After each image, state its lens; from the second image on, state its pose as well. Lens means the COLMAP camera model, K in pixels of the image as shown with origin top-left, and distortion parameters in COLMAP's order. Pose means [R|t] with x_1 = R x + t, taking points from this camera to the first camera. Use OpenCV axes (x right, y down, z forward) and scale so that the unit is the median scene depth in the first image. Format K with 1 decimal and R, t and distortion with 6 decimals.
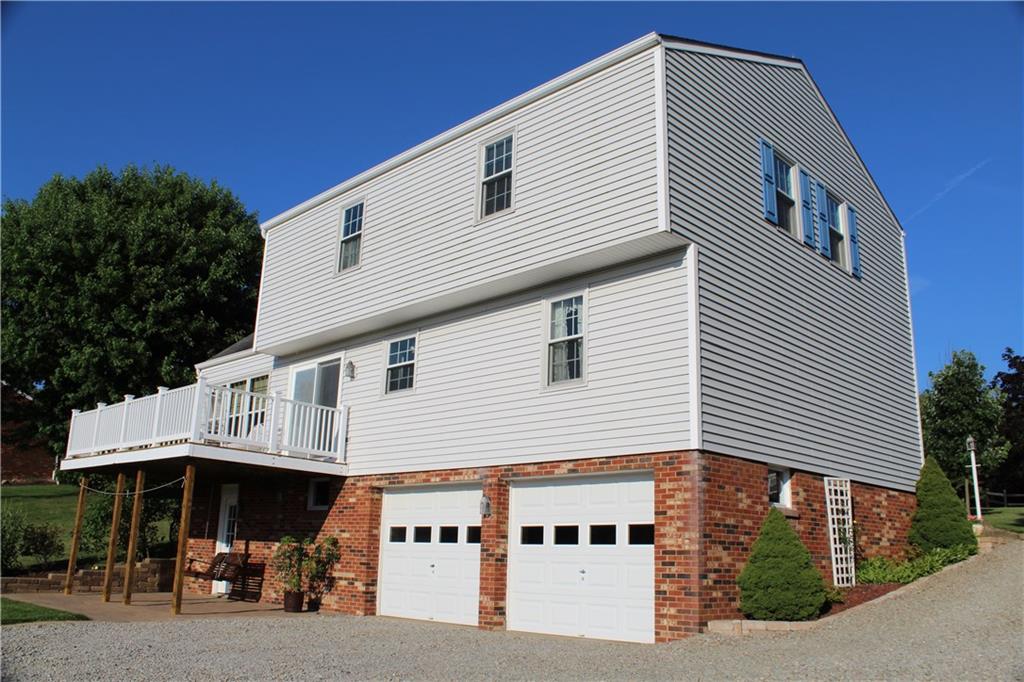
lens RADIAL K [[852.9, 0, 512.0], [0, 852.9, 341.0], [0, 0, 1]] dist [-0.142298, -0.000466]
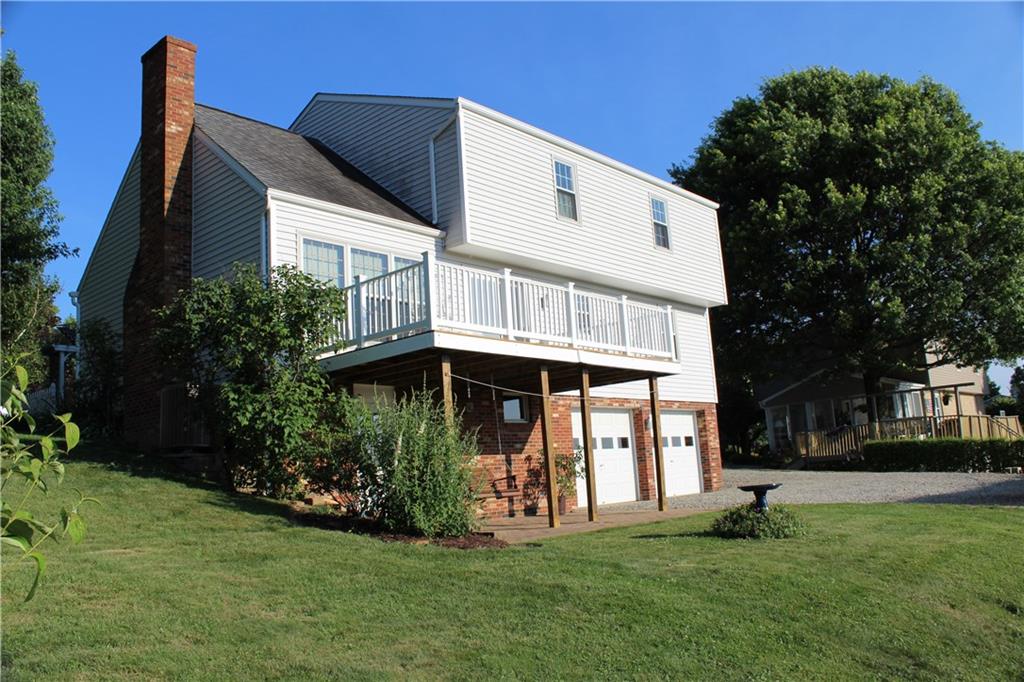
lens RADIAL K [[852.9, 0, 512.0], [0, 852.9, 341.0], [0, 0, 1]] dist [-0.142298, -0.000466]
pose [[-0.050239, 0.135604, 0.989489, -1.360387], [-0.191283, 0.971092, -0.142795, 0.266866], [-0.980248, -0.196446, -0.022848, 1.099534]]
